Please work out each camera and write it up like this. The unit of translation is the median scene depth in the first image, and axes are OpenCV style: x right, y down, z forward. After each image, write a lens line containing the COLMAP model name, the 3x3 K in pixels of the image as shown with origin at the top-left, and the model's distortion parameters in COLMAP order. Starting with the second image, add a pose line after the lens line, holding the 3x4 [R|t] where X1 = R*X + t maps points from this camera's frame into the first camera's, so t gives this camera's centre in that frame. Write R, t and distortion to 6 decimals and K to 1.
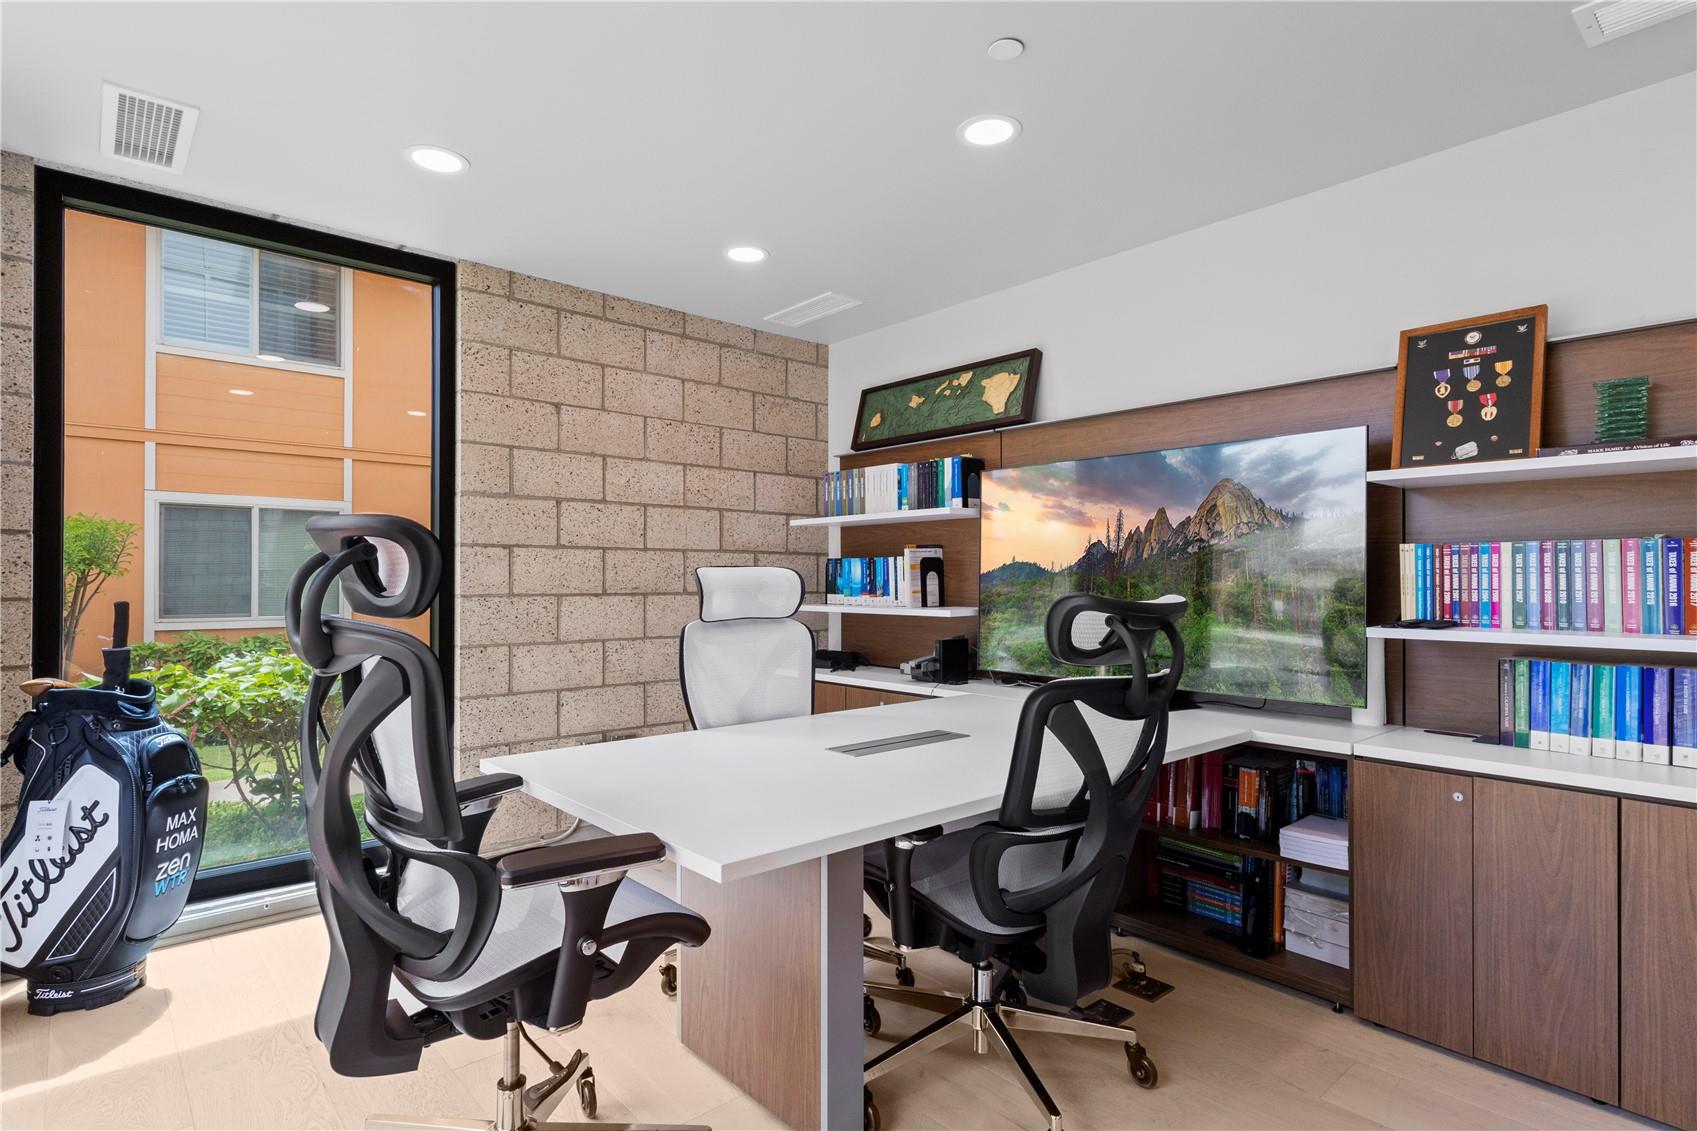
lens RADIAL K [[871.6, 0, 848.5], [0, 871.6, 565.5], [0, 0, 1]] dist [0.003965, 0.002522]
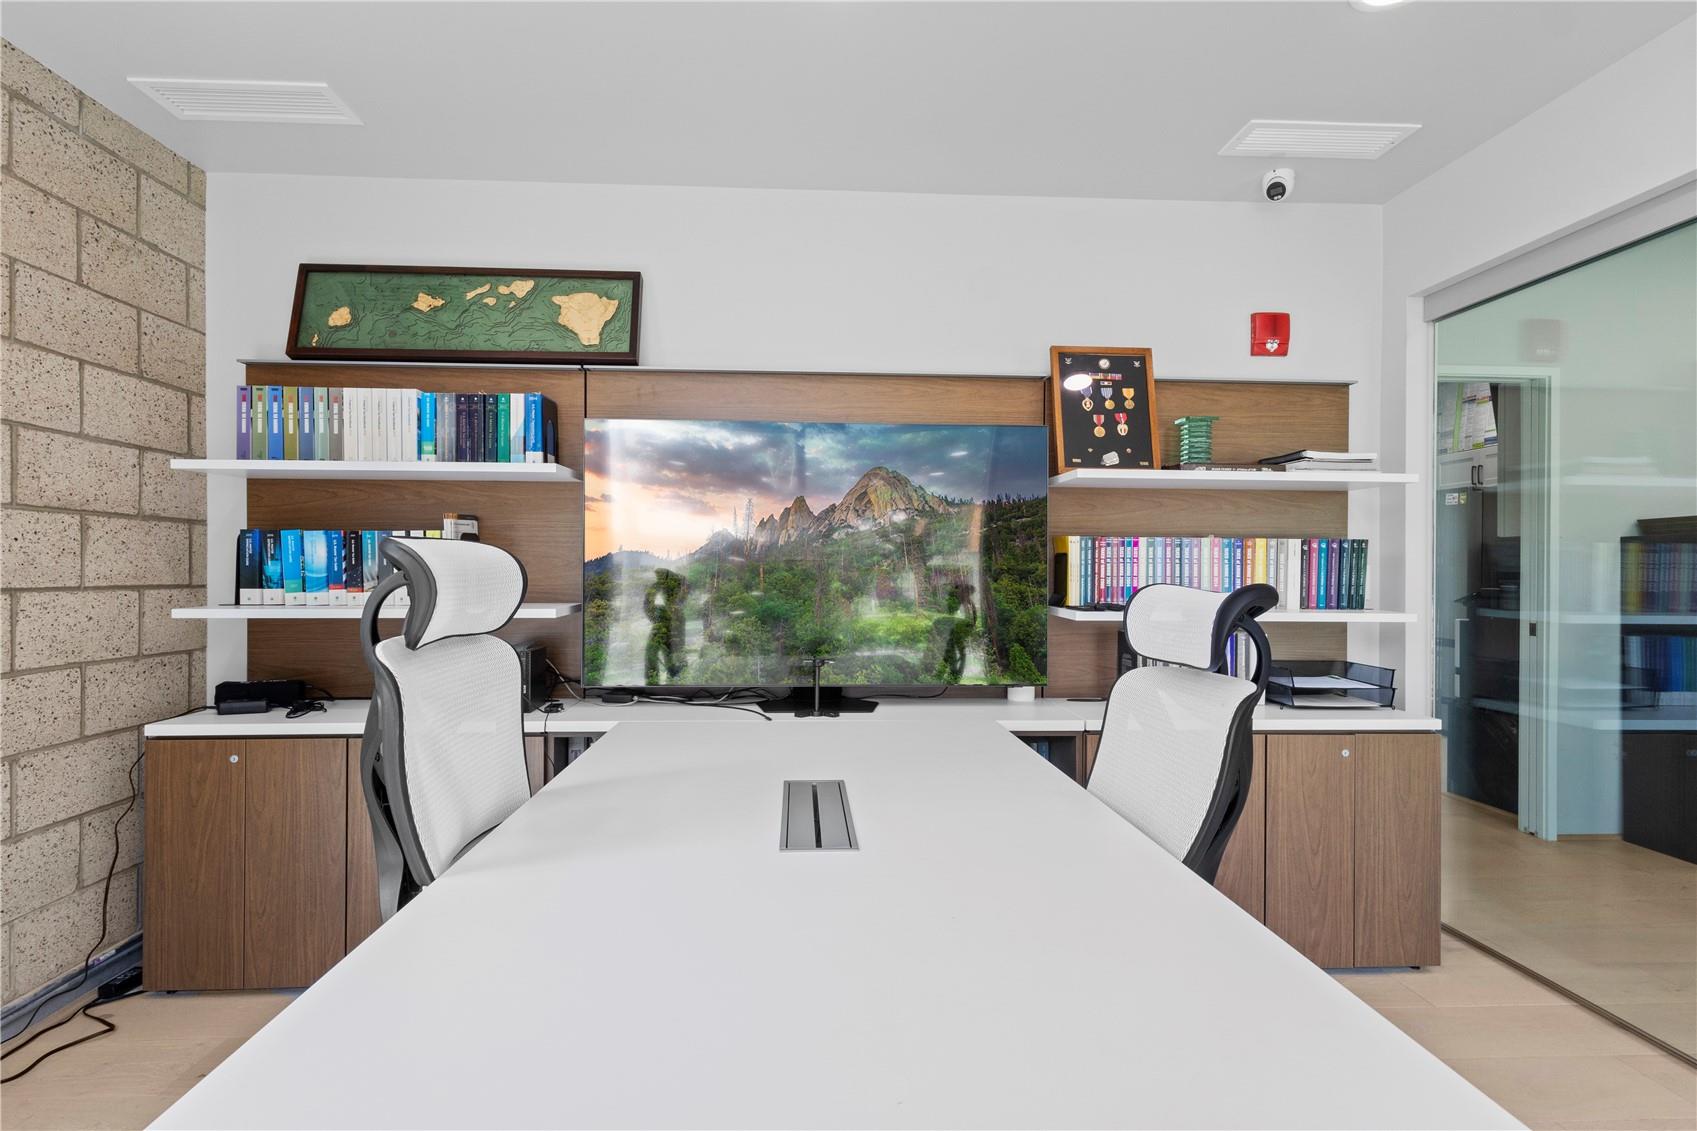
lens RADIAL K [[871.6, 0, 848.5], [0, 871.6, 565.5], [0, 0, 1]] dist [0.003965, 0.002522]
pose [[0.618135, 0.006458, 0.786046, -0.266403], [-0.016837, 0.999846, 0.005025, 0.007729], [-0.785892, -0.016341, 0.618148, 0.336697]]
